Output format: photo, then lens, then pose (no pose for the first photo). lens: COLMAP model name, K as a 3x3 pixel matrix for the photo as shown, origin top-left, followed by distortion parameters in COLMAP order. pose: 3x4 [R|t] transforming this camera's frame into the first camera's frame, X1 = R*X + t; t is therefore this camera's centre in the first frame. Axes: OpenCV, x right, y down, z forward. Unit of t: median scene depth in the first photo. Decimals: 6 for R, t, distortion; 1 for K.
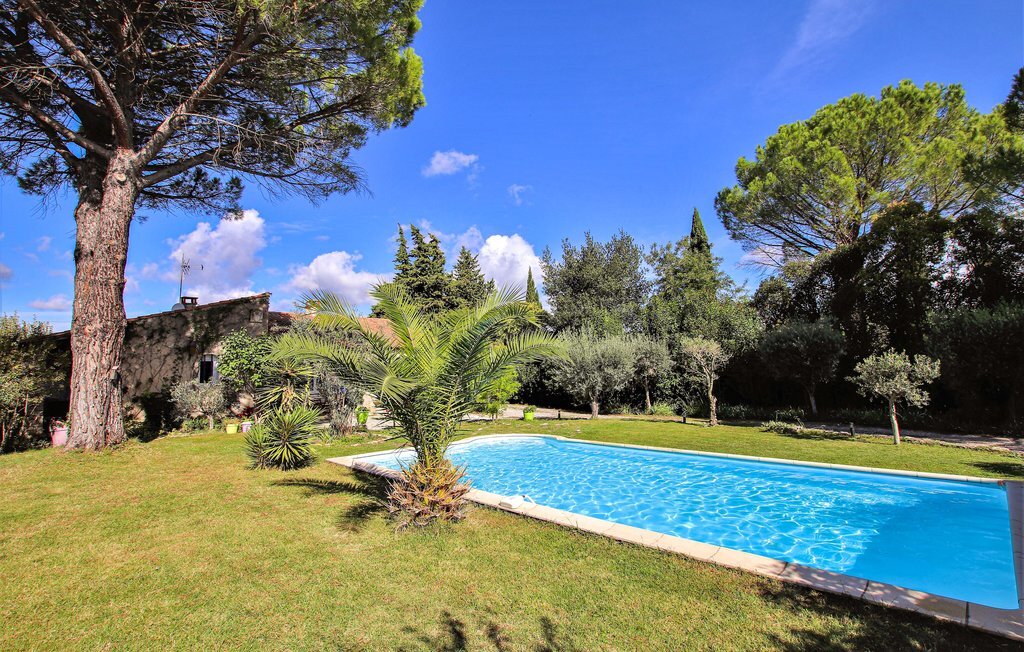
lens RADIAL K [[498.3, 0, 509.3], [0, 498.3, 328.4], [0, 0, 1]] dist [-0.042389, 0.009800]
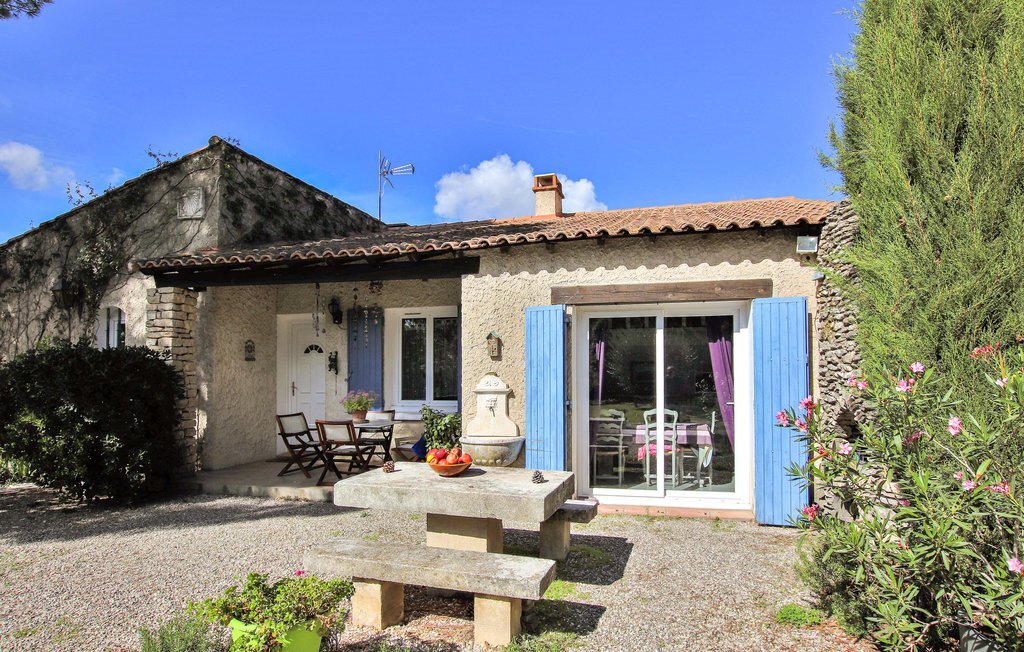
lens RADIAL K [[552.2, 0, 526.5], [0, 552.2, 348.8], [0, 0, 1]] dist [-0.019419, 0.000531]
pose [[0.495981, -0.015911, -0.868188, -0.009821], [0.067809, 0.997489, 0.020457, 0.100409], [0.865682, -0.069017, 0.495814, 1.027054]]
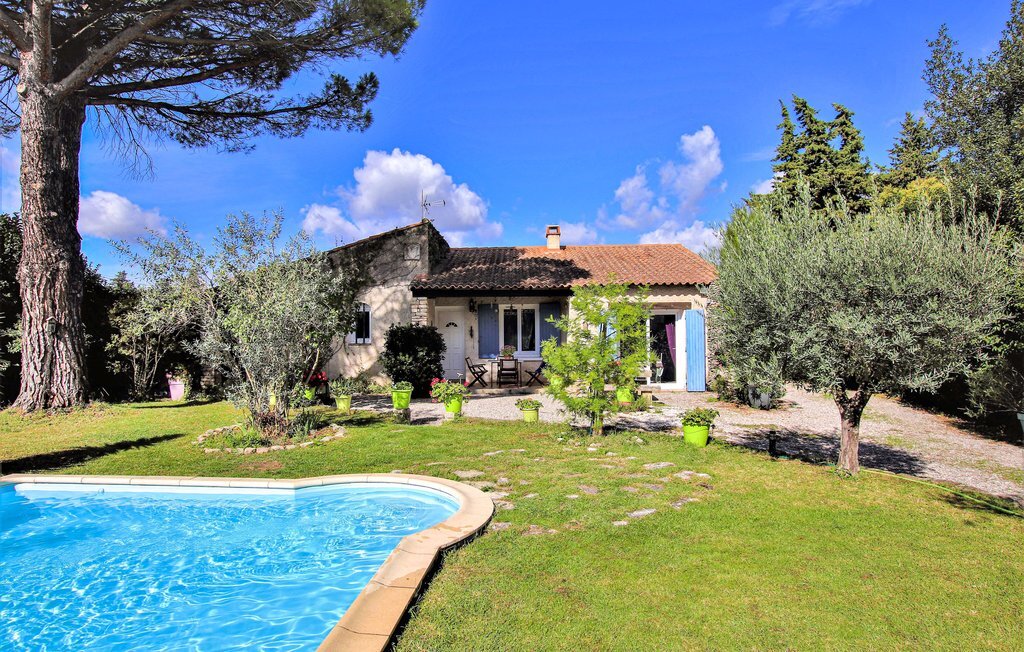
lens RADIAL K [[575.1, 0, 516.5], [0, 575.1, 324.3], [0, 0, 1]] dist [-0.028564, 0.000532]
pose [[0.664142, 0.002887, -0.747601, 0.261434], [0.058571, 0.996718, 0.055881, 0.047371], [0.745309, -0.080901, 0.661793, 0.534727]]
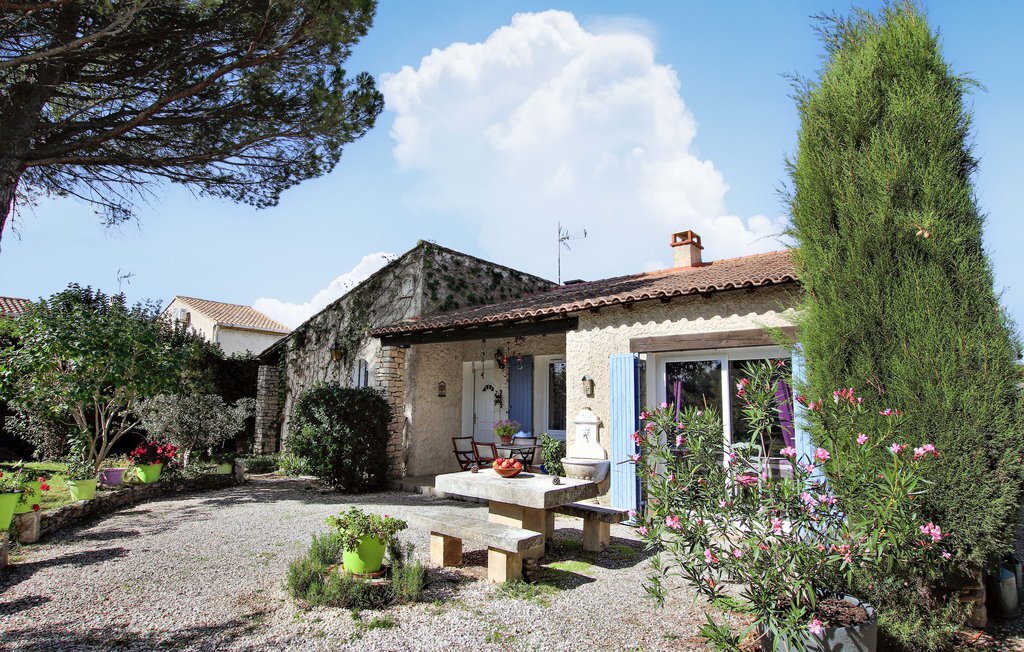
lens RADIAL K [[540.4, 0, 512.0], [0, 540.4, 326.0], [0, 0, 1]] dist [-0.039672, 0.010122]
pose [[0.079423, -0.126848, -0.988737, 0.100055], [0.072187, 0.989998, -0.121212, 0.104423], [0.994224, -0.061747, 0.087786, 1.084971]]
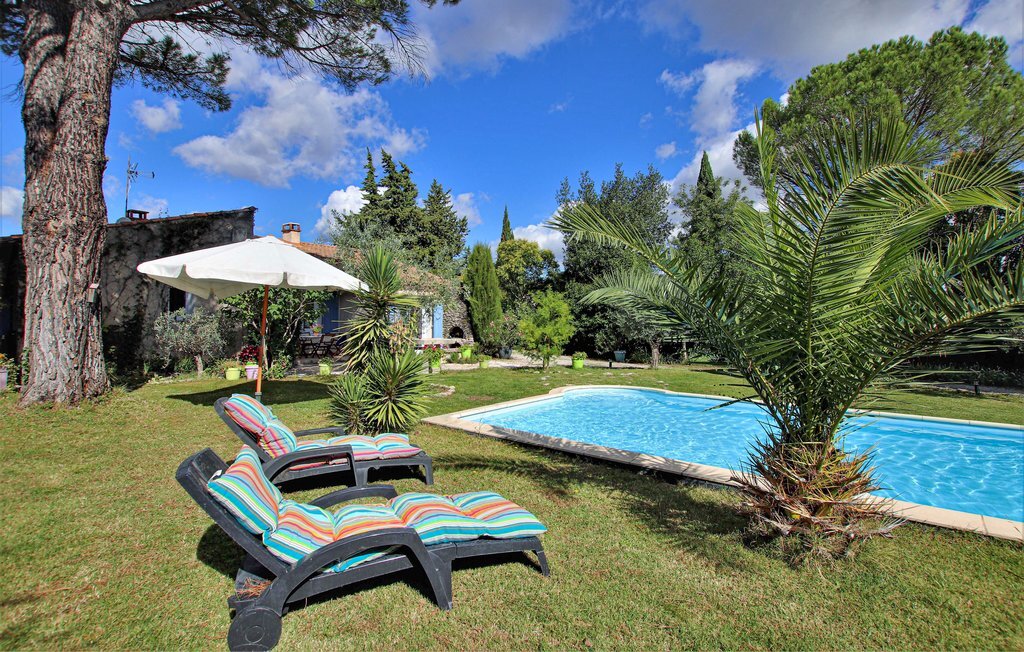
lens RADIAL K [[493.9, 0, 508.1], [0, 493.9, 316.3], [0, 0, 1]] dist [-0.030836, 0.000402]
pose [[0.990894, 0.033041, 0.130530, -0.180106], [-0.043852, 0.995762, 0.080843, 0.024217], [-0.127305, -0.085830, 0.988143, 0.140913]]
